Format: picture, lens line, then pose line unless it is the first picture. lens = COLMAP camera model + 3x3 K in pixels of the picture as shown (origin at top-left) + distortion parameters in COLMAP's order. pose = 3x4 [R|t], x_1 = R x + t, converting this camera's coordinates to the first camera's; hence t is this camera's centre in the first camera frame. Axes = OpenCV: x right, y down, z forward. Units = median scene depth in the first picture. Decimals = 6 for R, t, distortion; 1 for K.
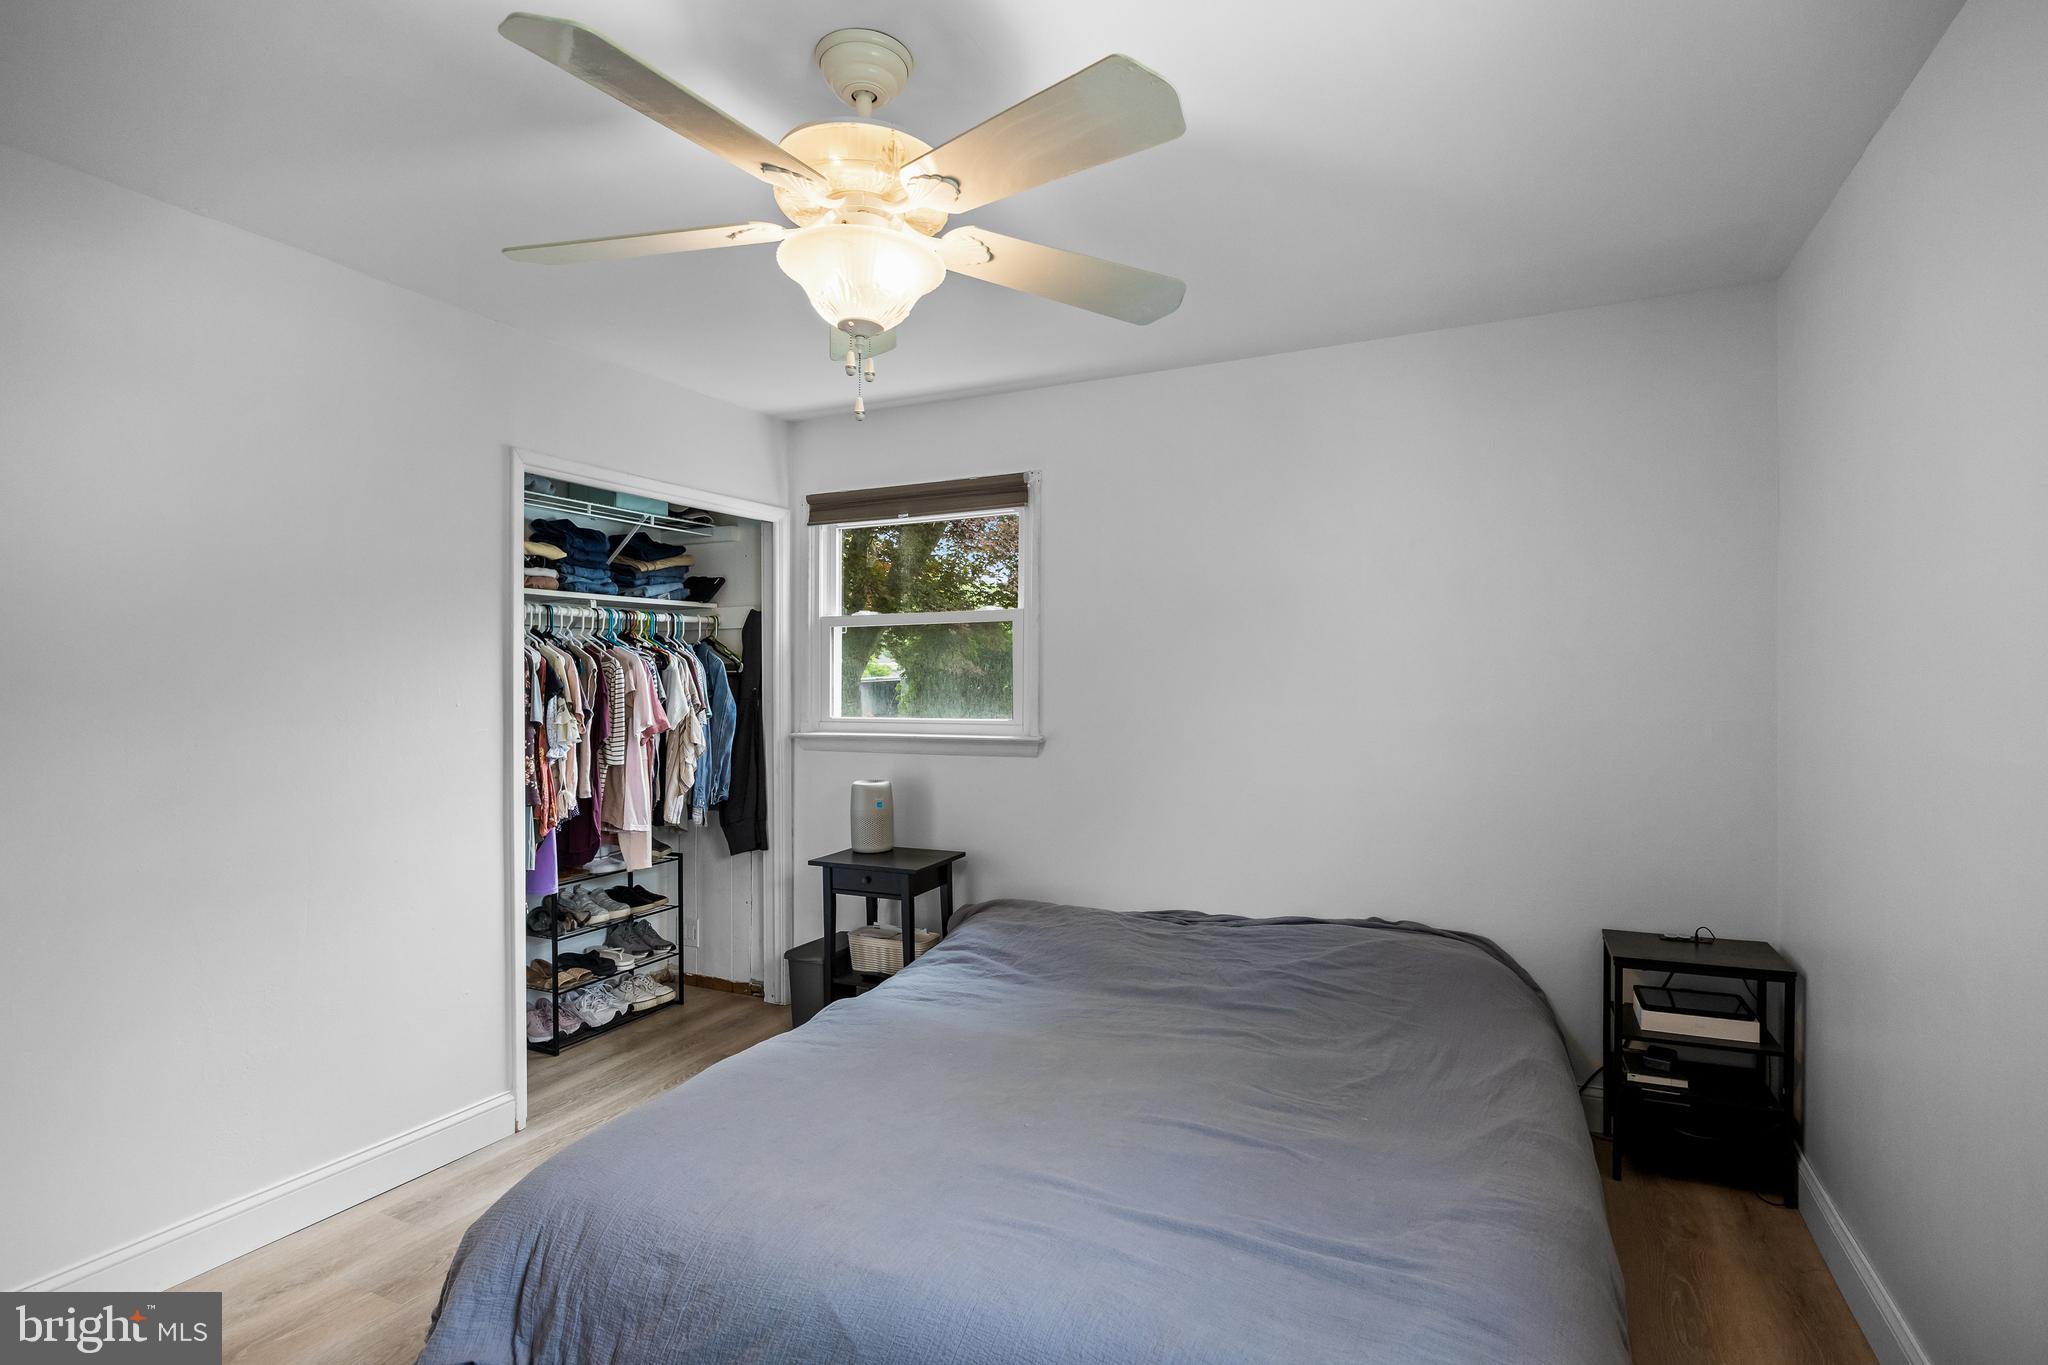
lens RADIAL K [[1041.3, 0, 1026.9], [0, 1041.3, 678.4], [0, 0, 1]] dist [0.004434, 0.000932]
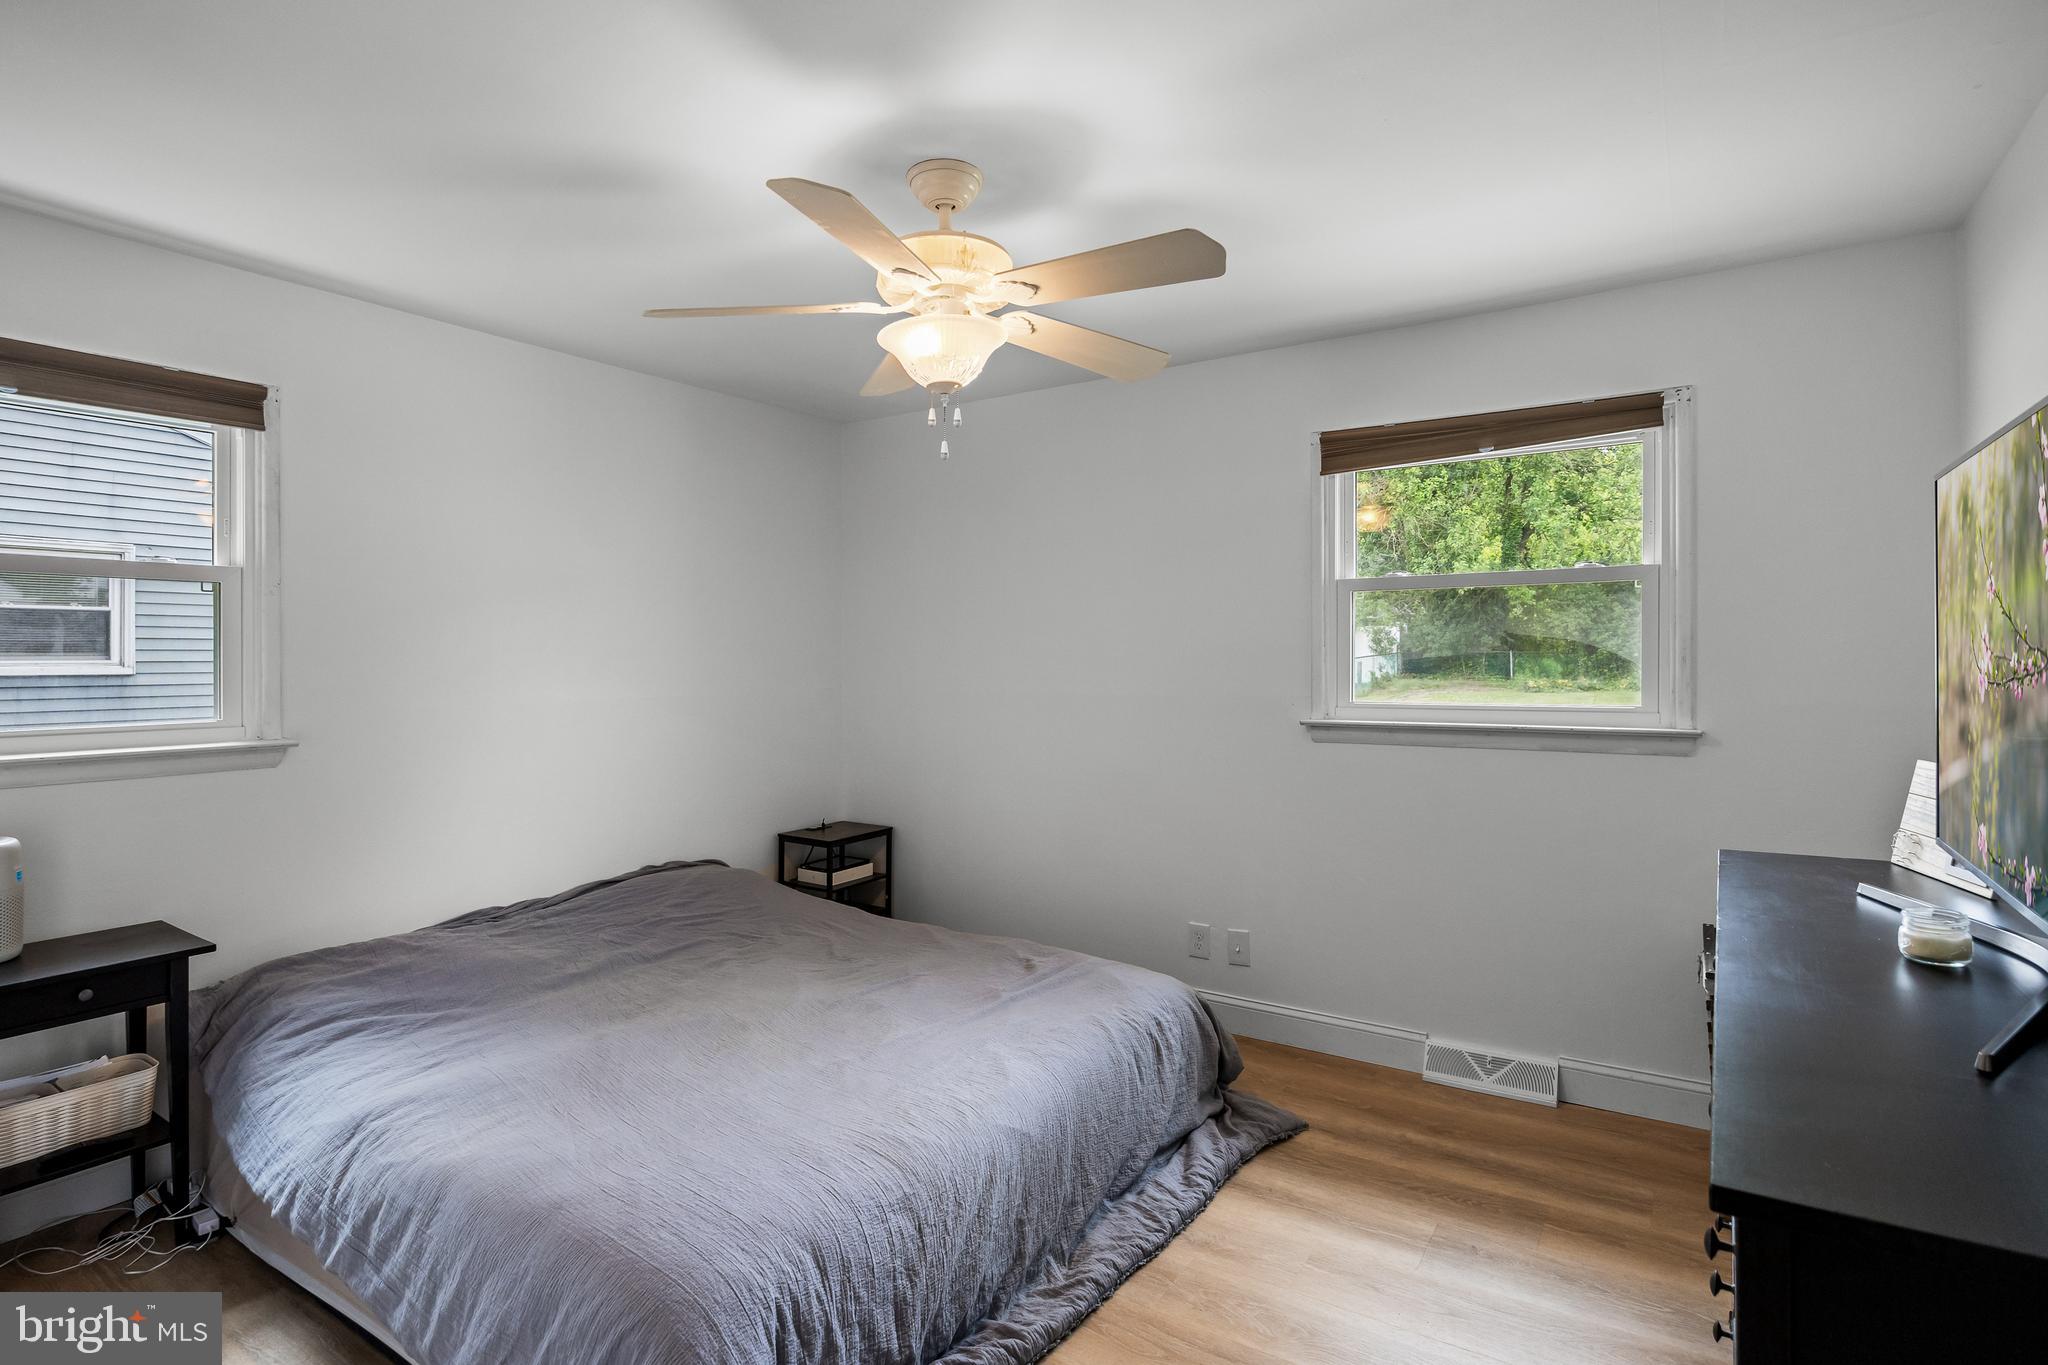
lens RADIAL K [[1041.3, 0, 1030.0], [0, 1041.3, 669.8], [0, 0, 1]] dist [0.004434, 0.000932]
pose [[0.140035, -0.007406, 0.990119, -0.762645], [0.005811, 0.999961, 0.006658, 0.004159], [-0.990129, 0.004821, 0.140073, 0.408510]]
